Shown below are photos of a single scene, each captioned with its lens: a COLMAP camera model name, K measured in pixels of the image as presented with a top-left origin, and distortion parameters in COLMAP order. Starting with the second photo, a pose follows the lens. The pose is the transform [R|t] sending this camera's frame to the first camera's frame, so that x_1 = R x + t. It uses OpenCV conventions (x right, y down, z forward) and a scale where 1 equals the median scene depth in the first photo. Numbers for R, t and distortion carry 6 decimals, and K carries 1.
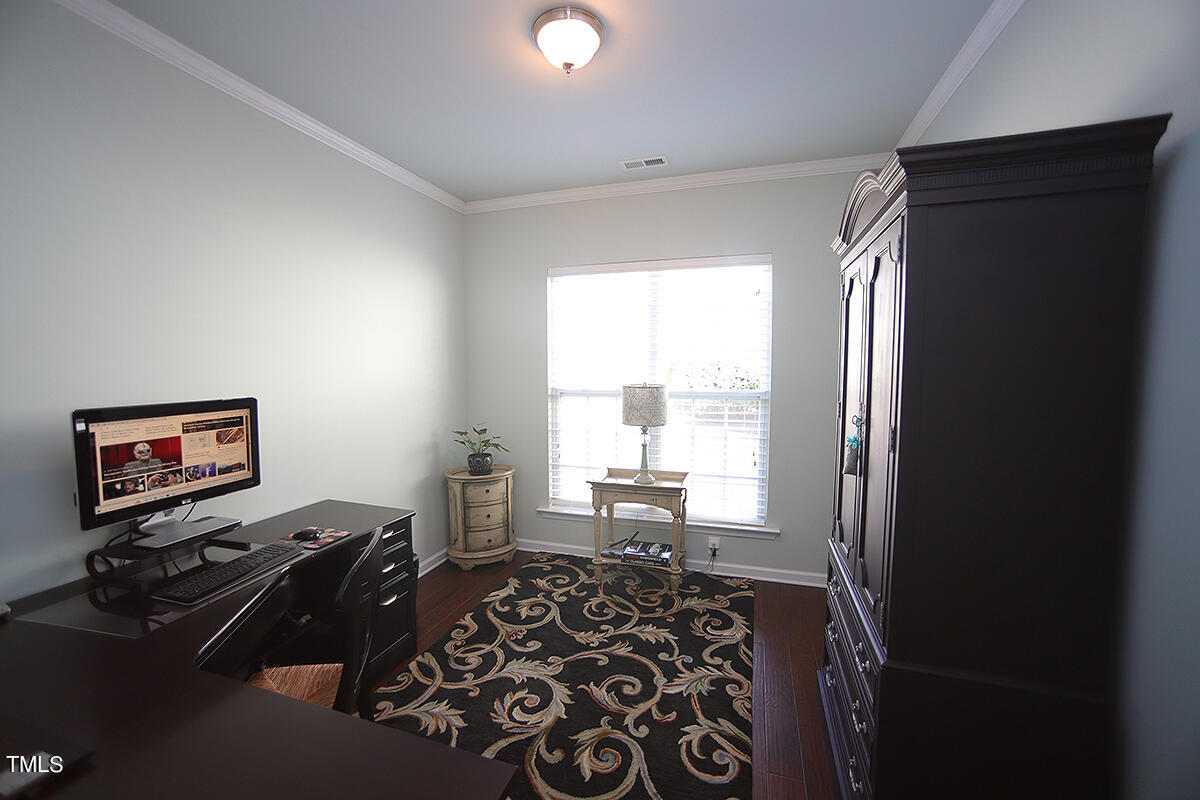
lens RADIAL K [[477.7, 0, 593.5], [0, 477.7, 397.4], [0, 0, 1]] dist [-0.076443, 0.034984]
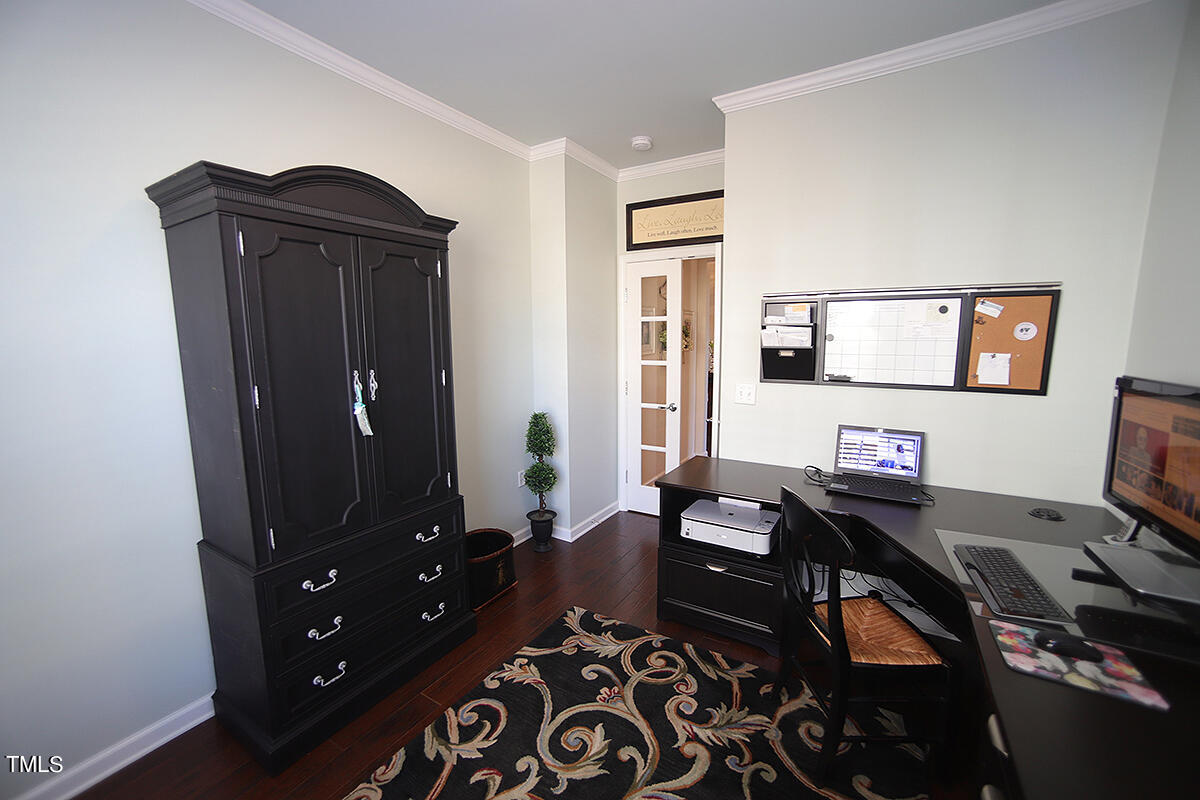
lens RADIAL K [[477.7, 0, 593.5], [0, 477.7, 397.4], [0, 0, 1]] dist [-0.076443, 0.034984]
pose [[-0.972216, -0.017608, 0.233424, -0.222370], [0.029873, 0.979682, 0.198320, -0.123612], [-0.232173, 0.199783, -0.951936, 1.761982]]
